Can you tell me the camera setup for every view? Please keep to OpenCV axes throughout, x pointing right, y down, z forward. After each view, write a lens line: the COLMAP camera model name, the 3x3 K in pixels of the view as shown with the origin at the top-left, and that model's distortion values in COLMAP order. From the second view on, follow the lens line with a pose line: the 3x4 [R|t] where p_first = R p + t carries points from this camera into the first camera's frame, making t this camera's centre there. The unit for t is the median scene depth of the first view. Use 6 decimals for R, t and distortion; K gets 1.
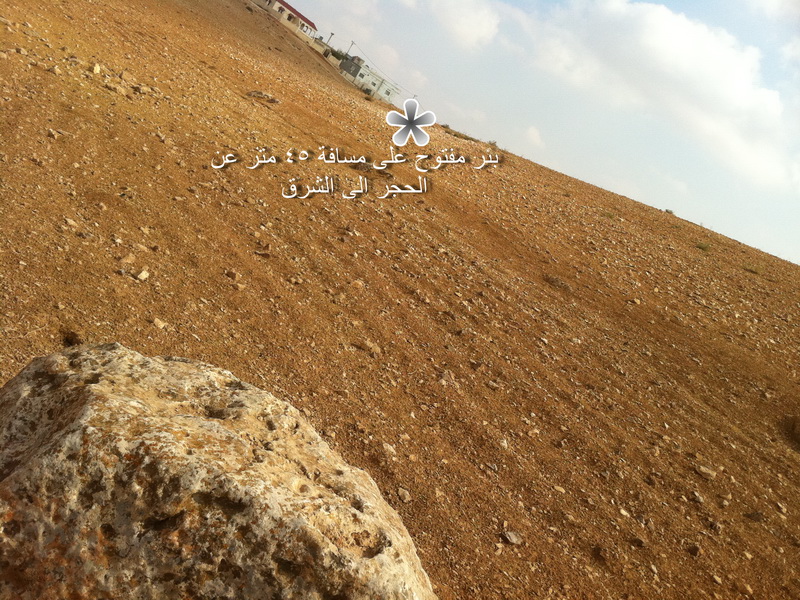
lens RADIAL K [[796.4, 0, 397.2], [0, 796.4, 309.0], [0, 0, 1]] dist [-0.018947, 0.000000]
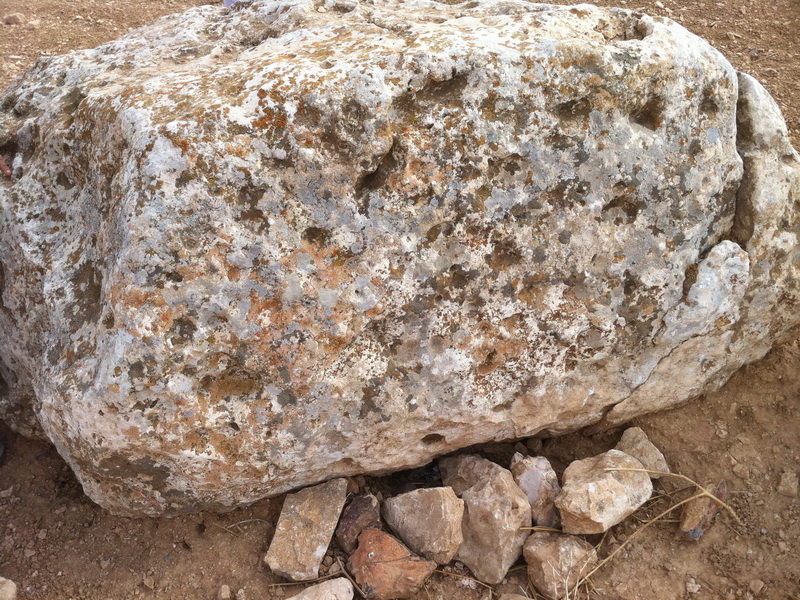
lens RADIAL K [[796.4, 0, 427.6], [0, 796.4, 305.8], [0, 0, 1]] dist [-0.018947, 0.000000]
pose [[0.792212, -0.606303, 0.069259, -0.366684], [0.518961, 0.729066, 0.446253, 0.087653], [-0.321059, -0.317584, 0.892223, 0.398721]]
